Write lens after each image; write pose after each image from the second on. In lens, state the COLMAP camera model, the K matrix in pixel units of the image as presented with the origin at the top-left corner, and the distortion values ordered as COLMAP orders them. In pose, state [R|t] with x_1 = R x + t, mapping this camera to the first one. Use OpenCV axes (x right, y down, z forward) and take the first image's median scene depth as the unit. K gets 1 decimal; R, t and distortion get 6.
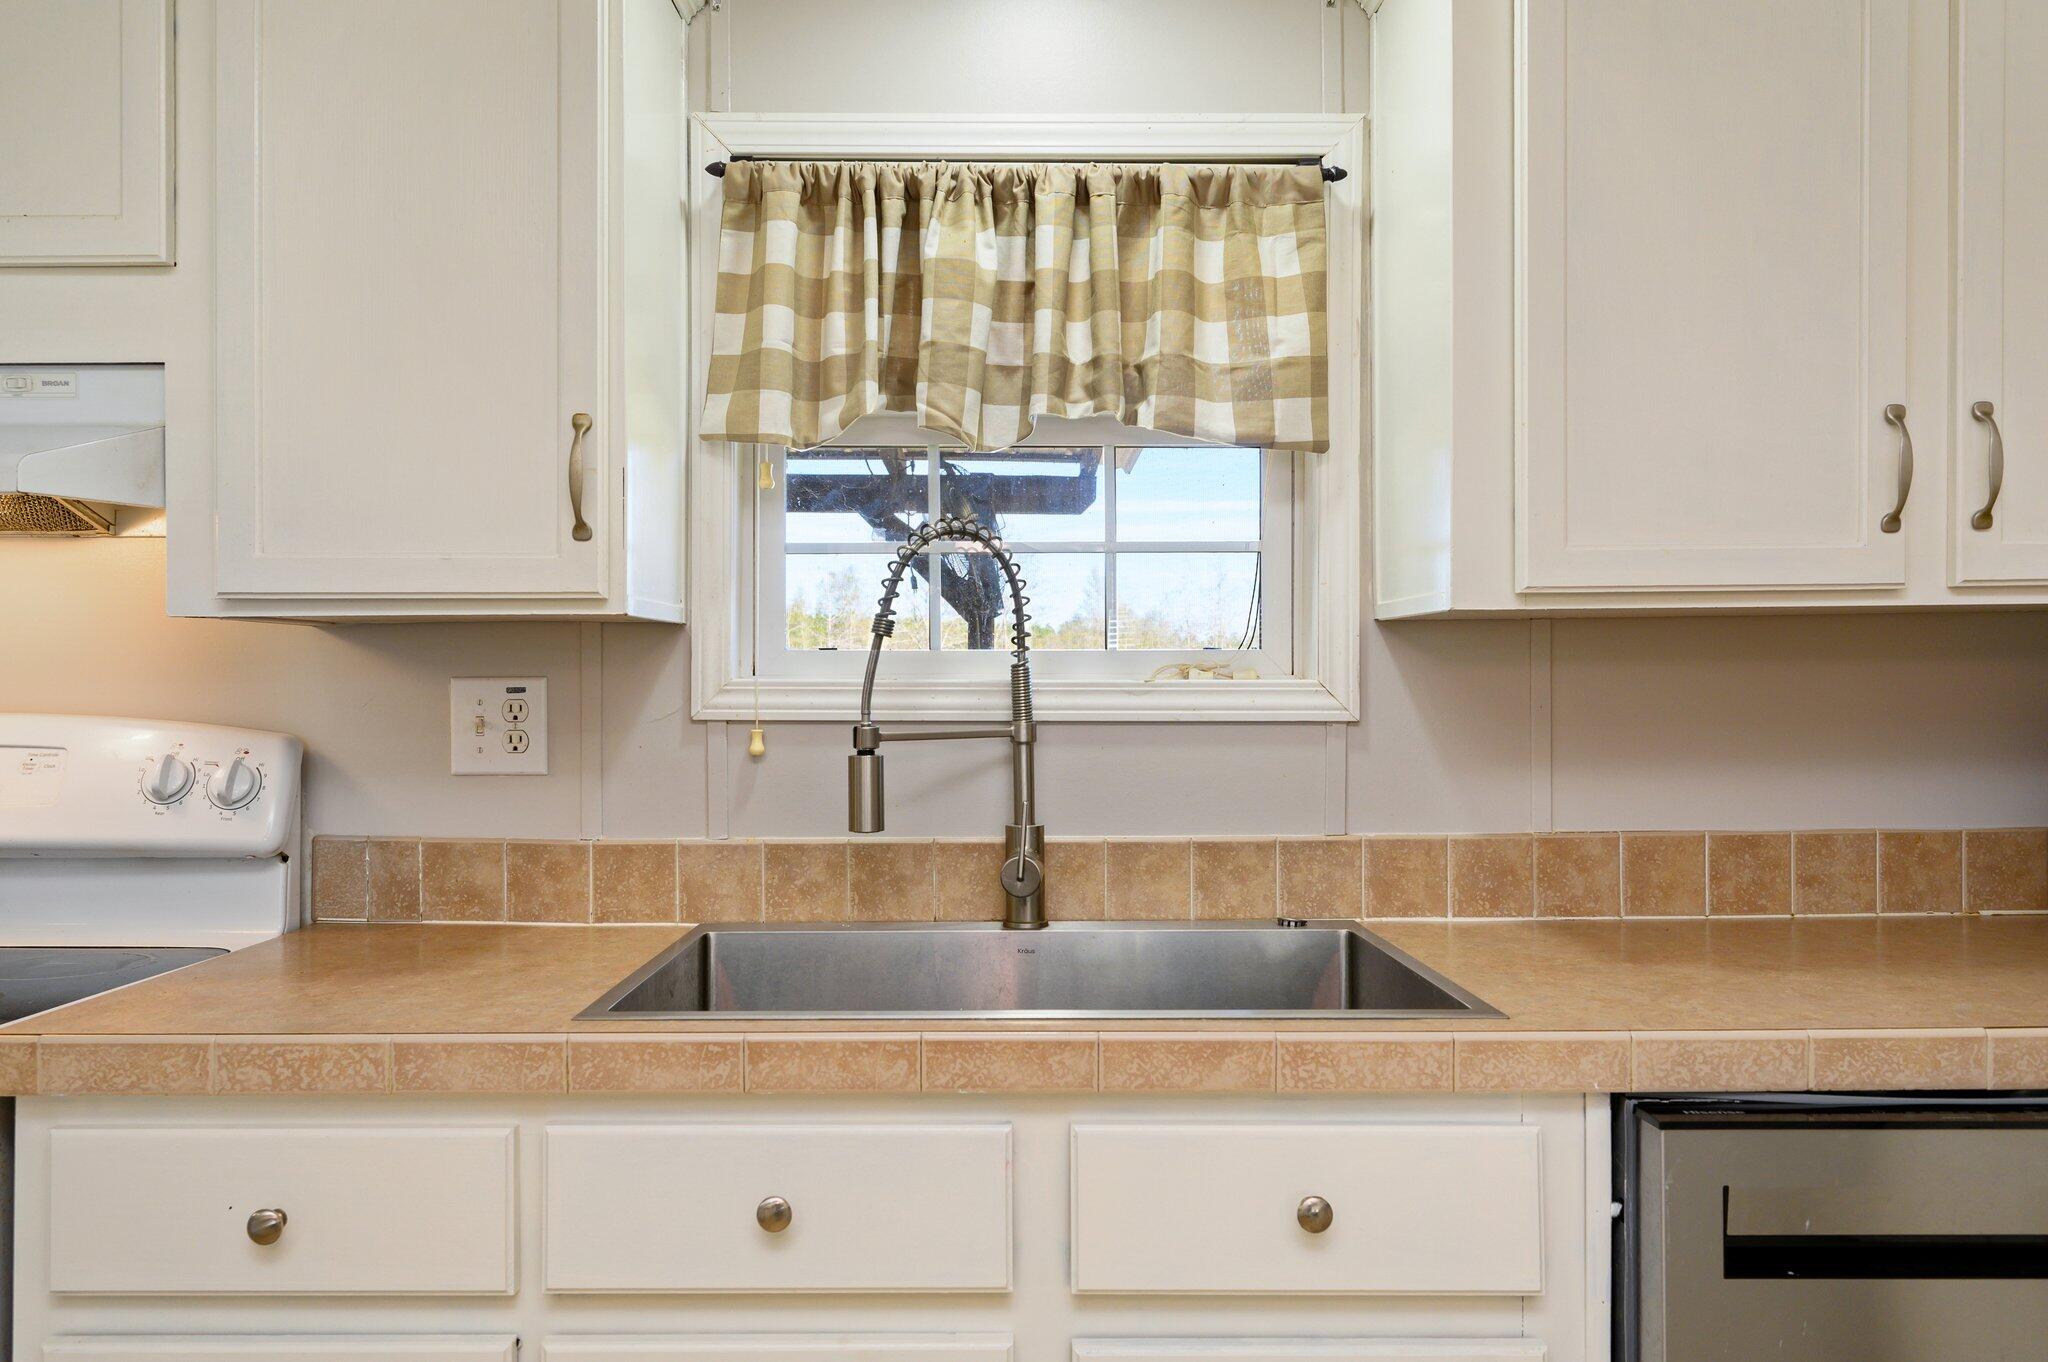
lens RADIAL K [[1417.9, 0, 1017.2], [0, 1417.9, 677.4], [0, 0, 1]] dist [-0.008644, -0.003484]
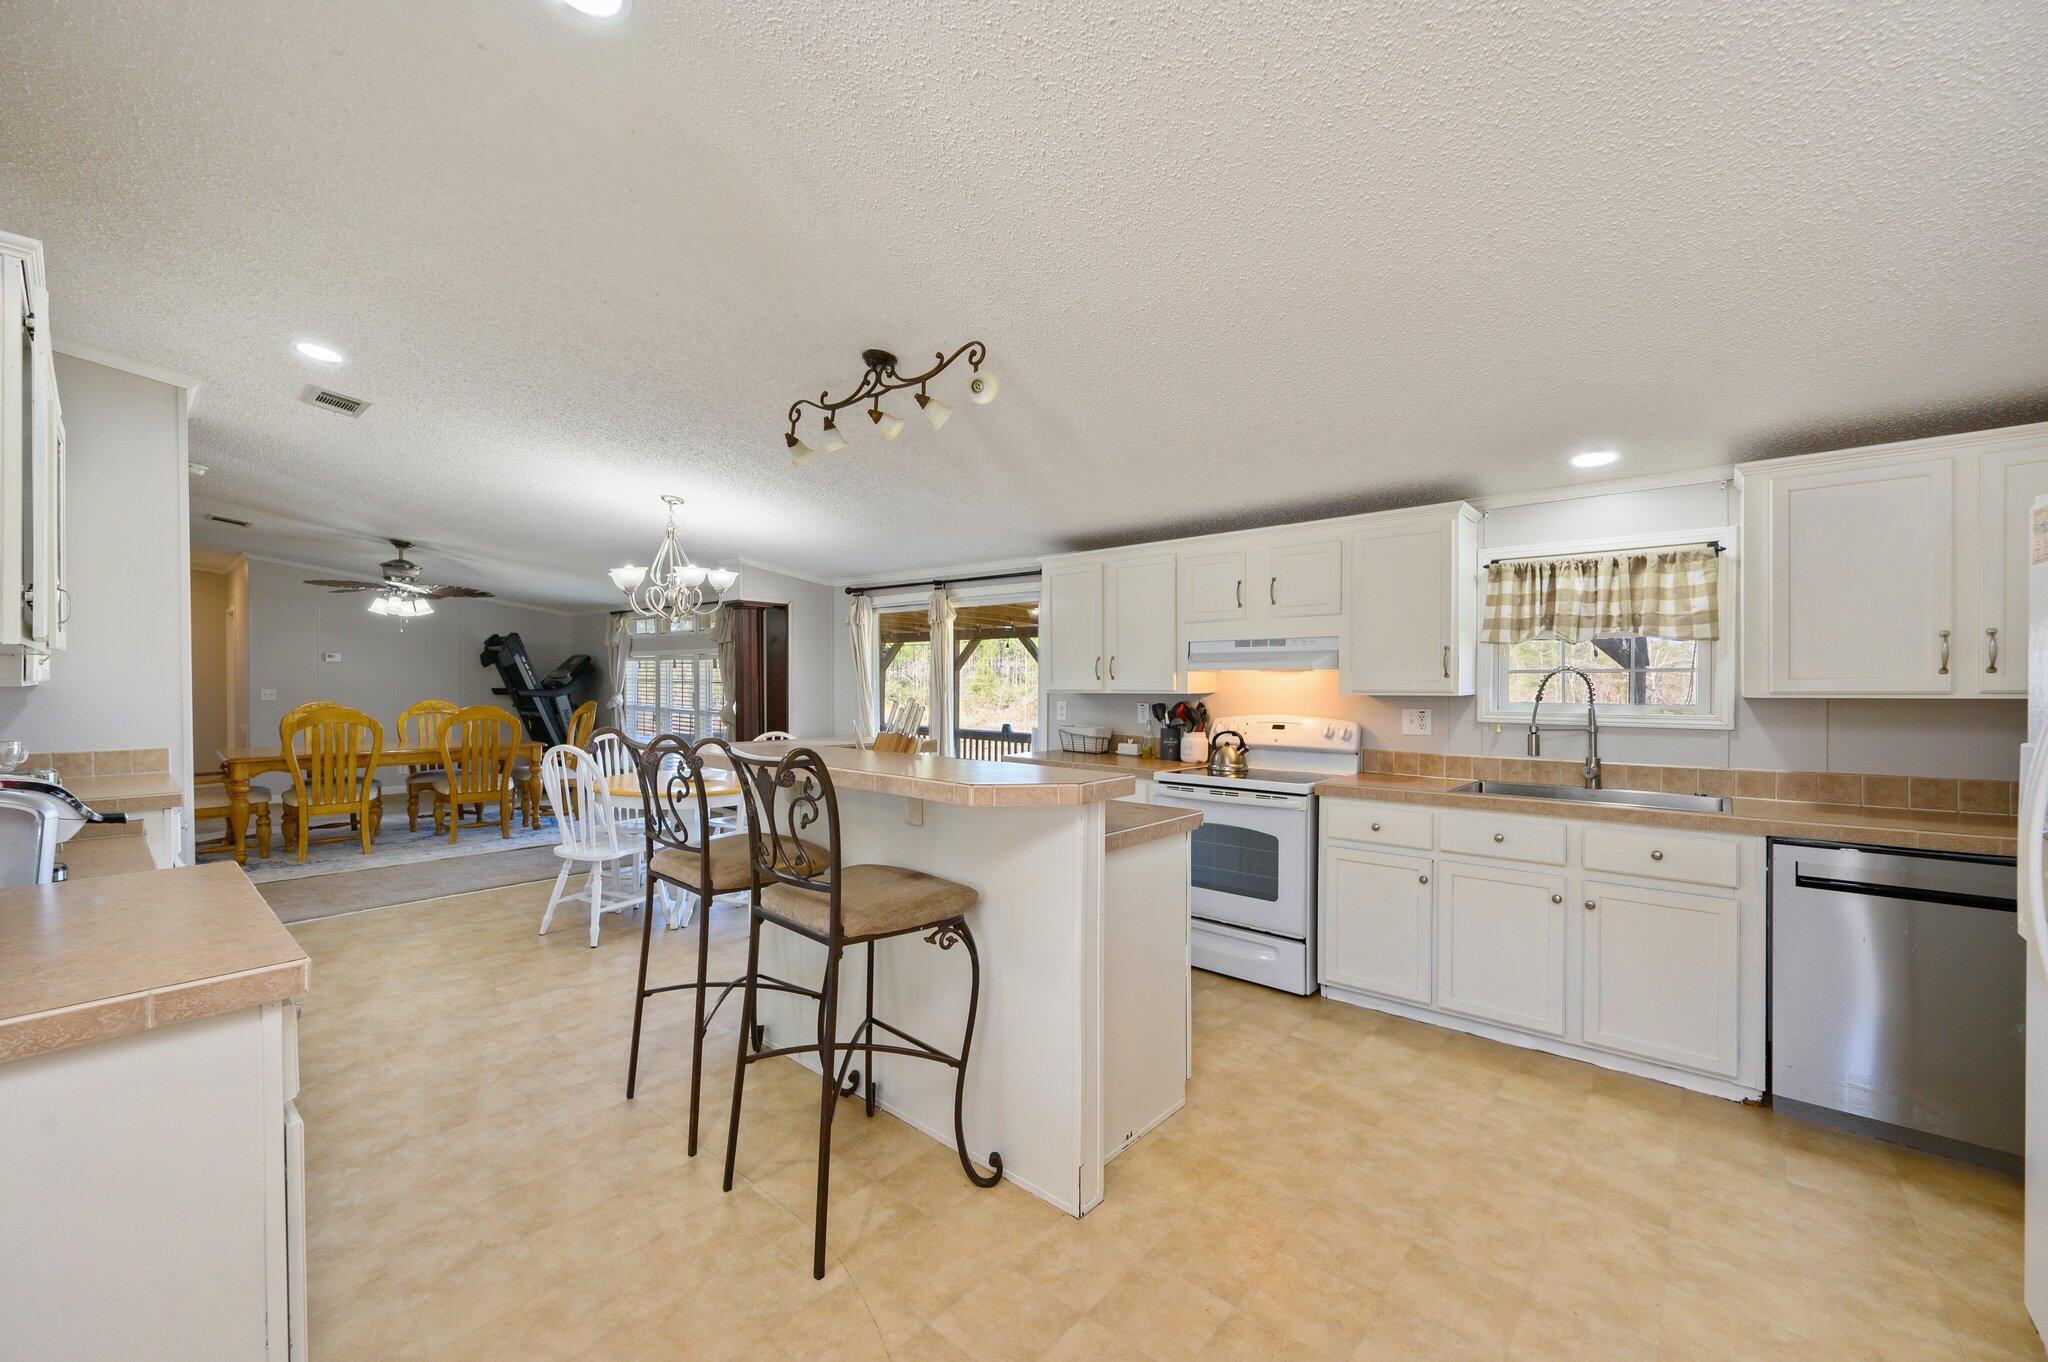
lens RADIAL K [[824.7, 0, 984.6], [0, 824.7, 689.7], [0, 0, 1]] dist [0.001683, 0.000097]
pose [[0.728681, 0.007145, -0.684816, 0.287922], [-0.002790, 0.999968, 0.007463, -0.063855], [0.684848, -0.003527, 0.728678, -1.359898]]
